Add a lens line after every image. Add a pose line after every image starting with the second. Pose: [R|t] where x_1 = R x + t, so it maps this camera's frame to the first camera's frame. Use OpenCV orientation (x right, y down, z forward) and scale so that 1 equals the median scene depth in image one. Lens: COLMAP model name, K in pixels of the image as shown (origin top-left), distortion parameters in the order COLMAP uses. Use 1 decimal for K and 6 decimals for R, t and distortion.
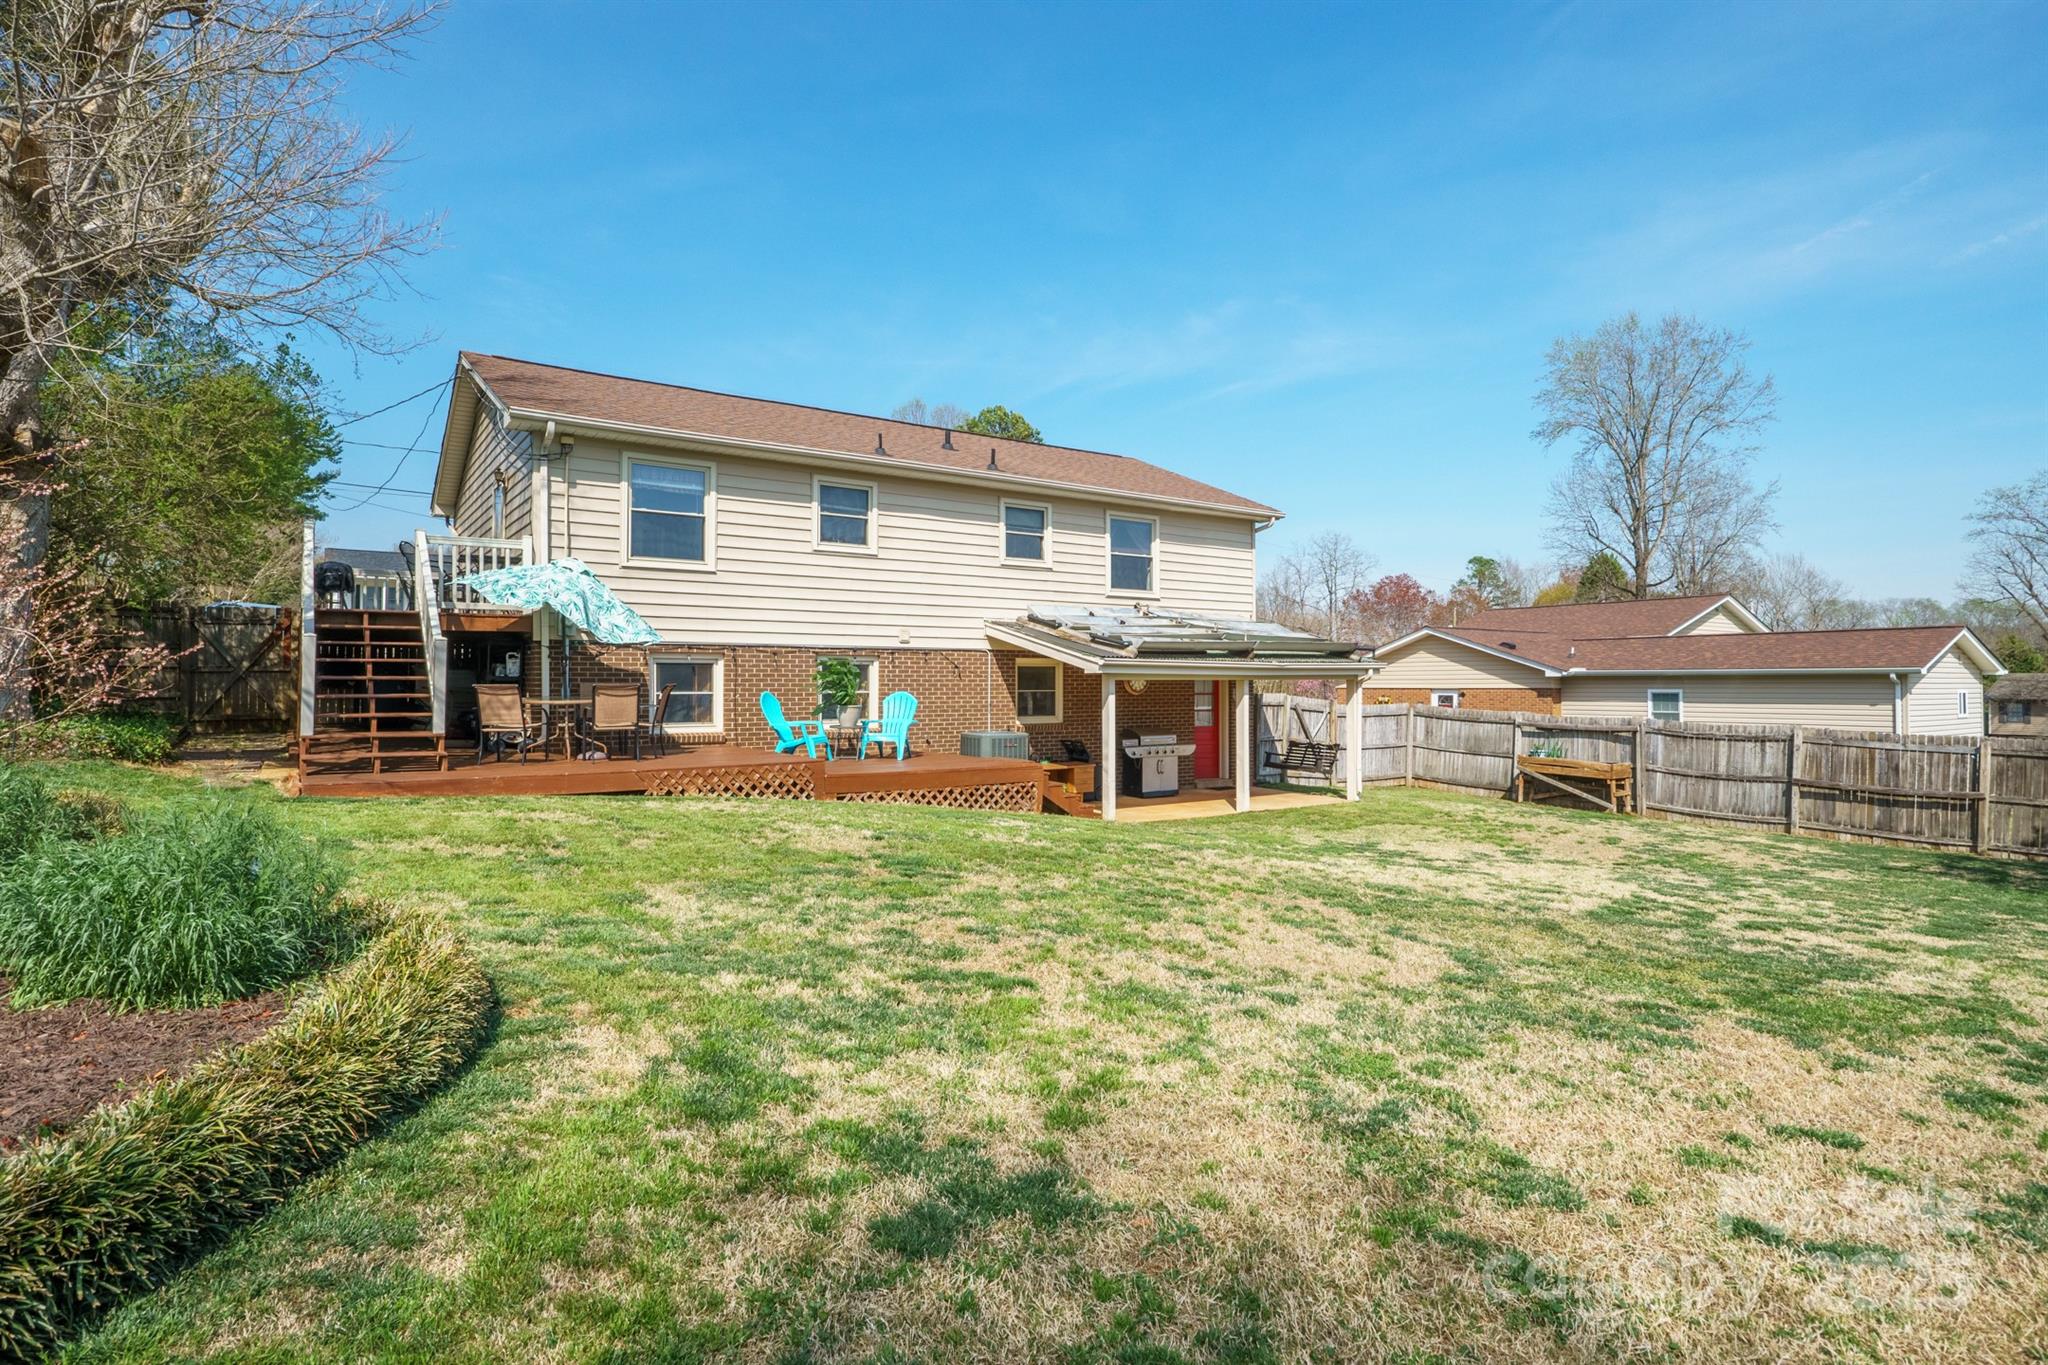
lens RADIAL K [[1056.6, 0, 1024.0], [0, 1056.6, 682.5], [0, 0, 1]] dist [-0.000038, 0.000071]
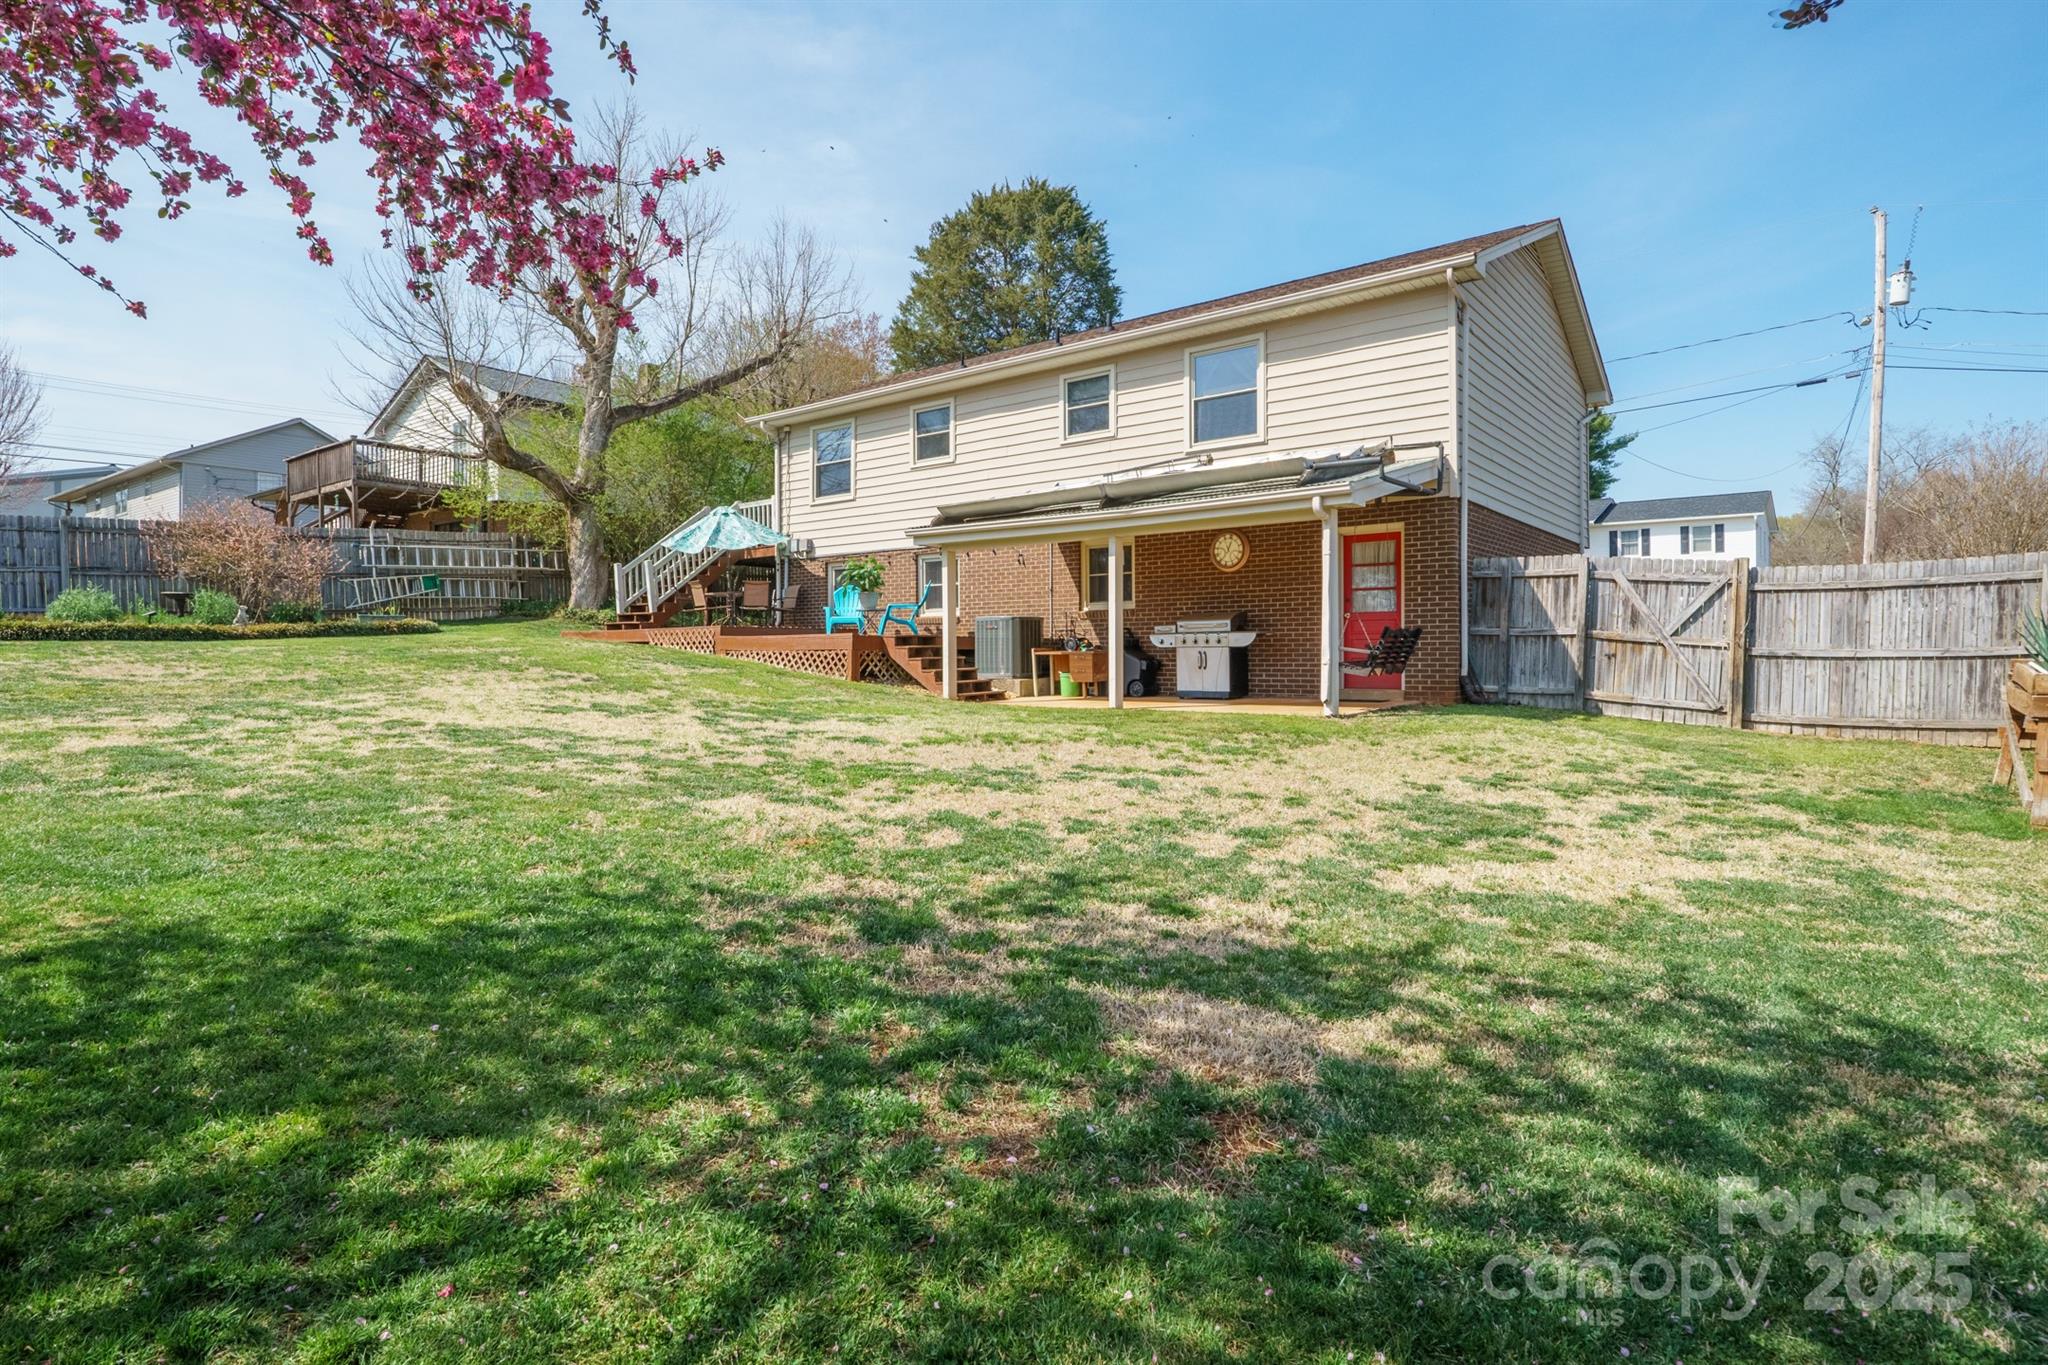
lens RADIAL K [[1056.6, 0, 1024.0], [0, 1056.6, 682.5], [0, 0, 1]] dist [-0.000038, 0.000071]
pose [[0.285091, 0.023722, -0.958207, 0.968532], [0.005907, 0.999631, 0.026505, 0.085668], [0.958482, -0.013216, 0.284846, 0.745075]]
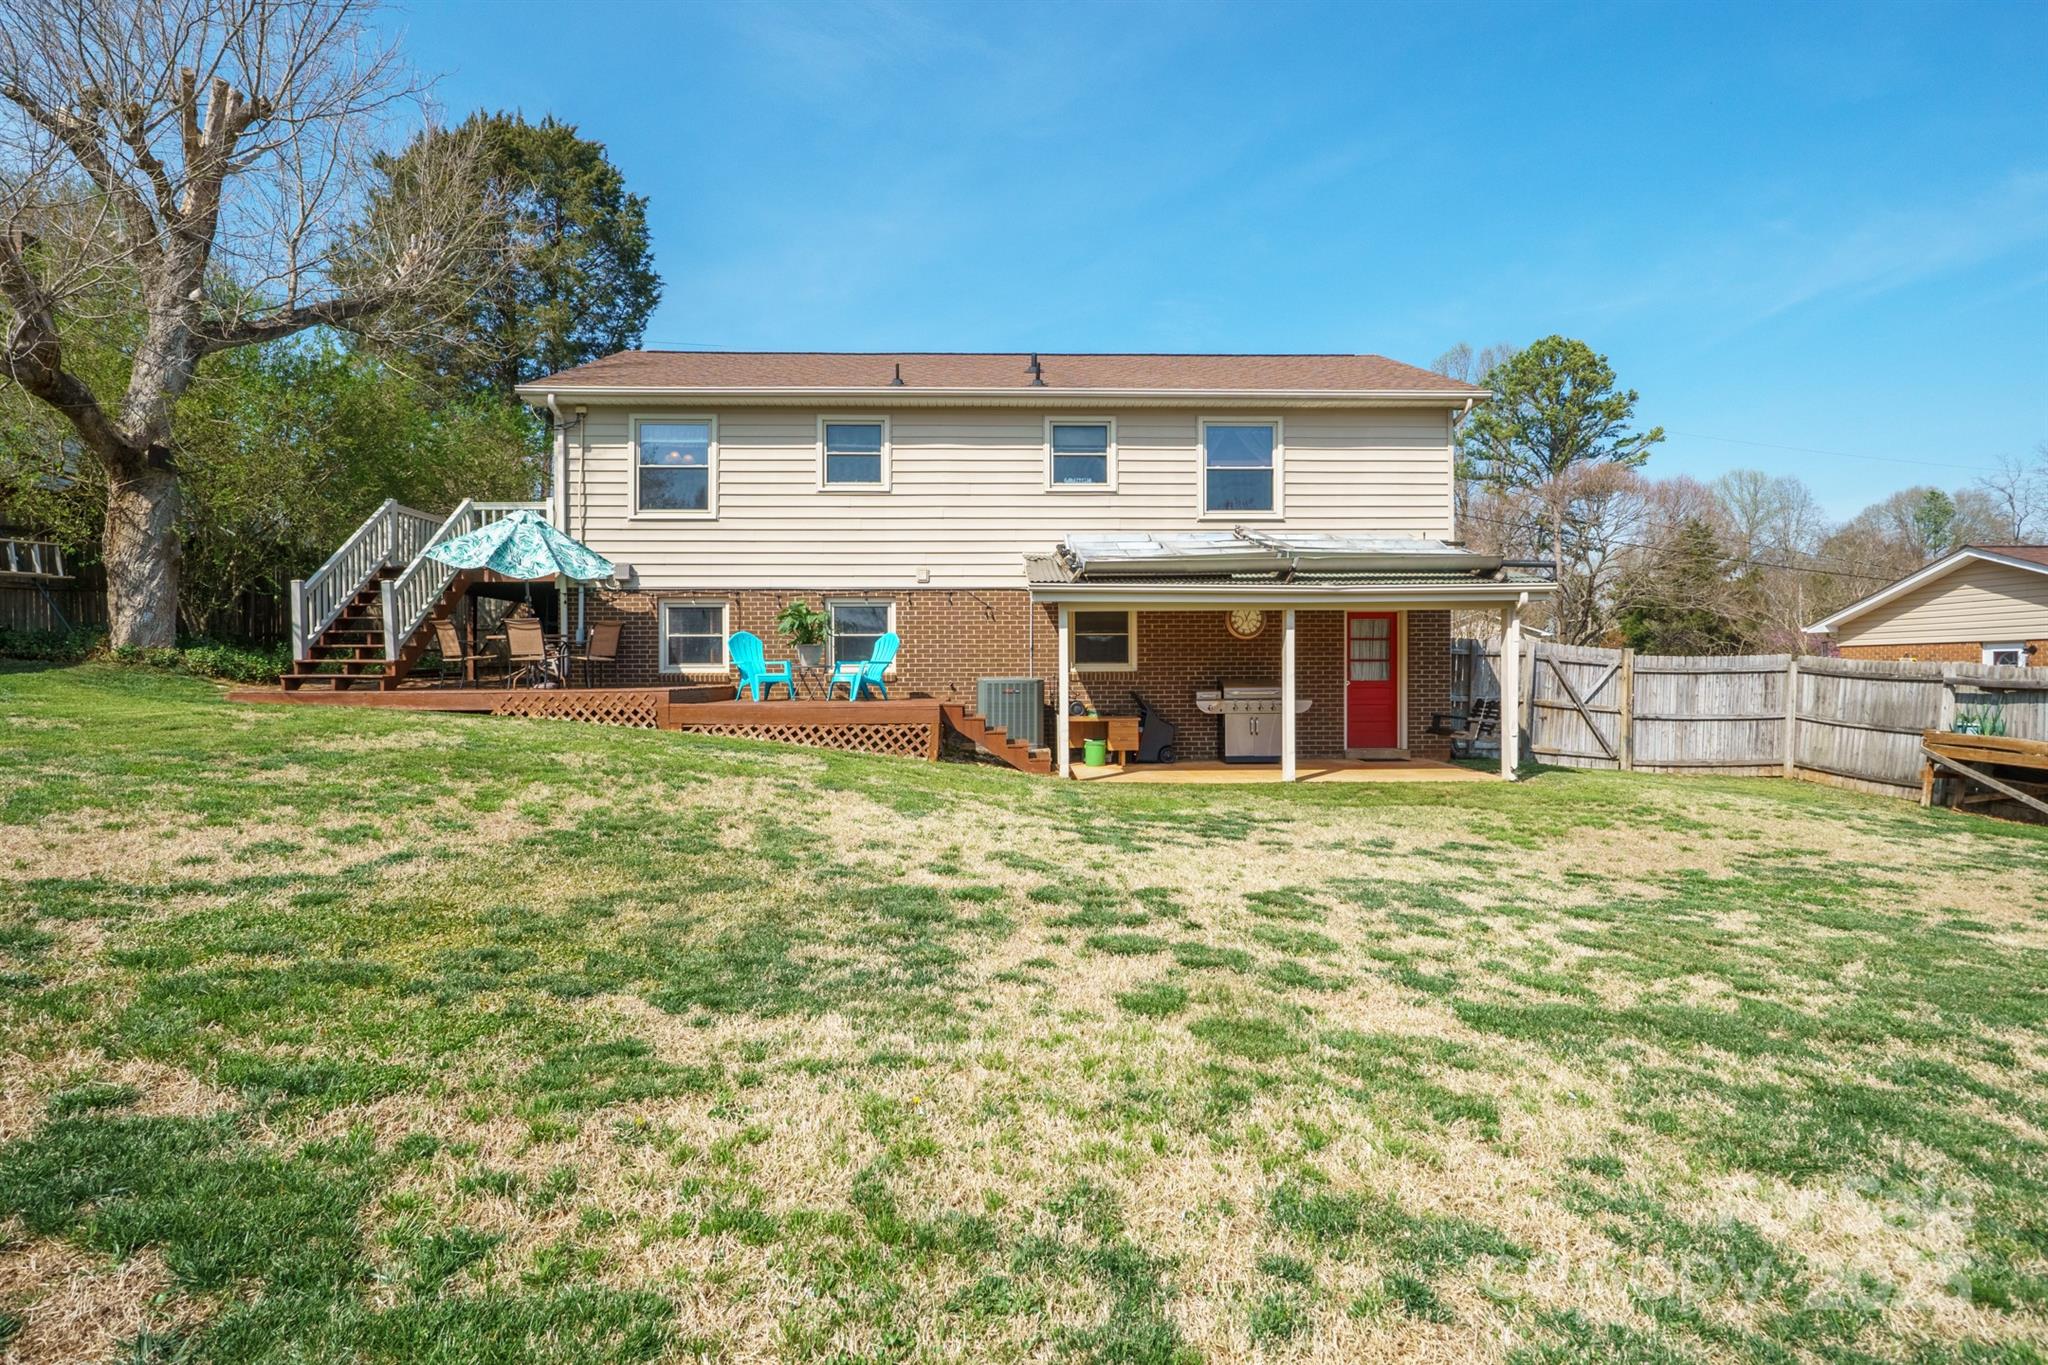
lens RADIAL K [[1079.2, 0, 1024.0], [0, 1079.2, 682.5], [0, 0, 1]] dist [-0.001560, -0.000050]
pose [[0.837266, 0.001783, -0.546792, 0.496079], [0.003935, 0.999949, 0.009287, 0.043761], [0.546781, -0.009927, 0.837217, 0.246053]]
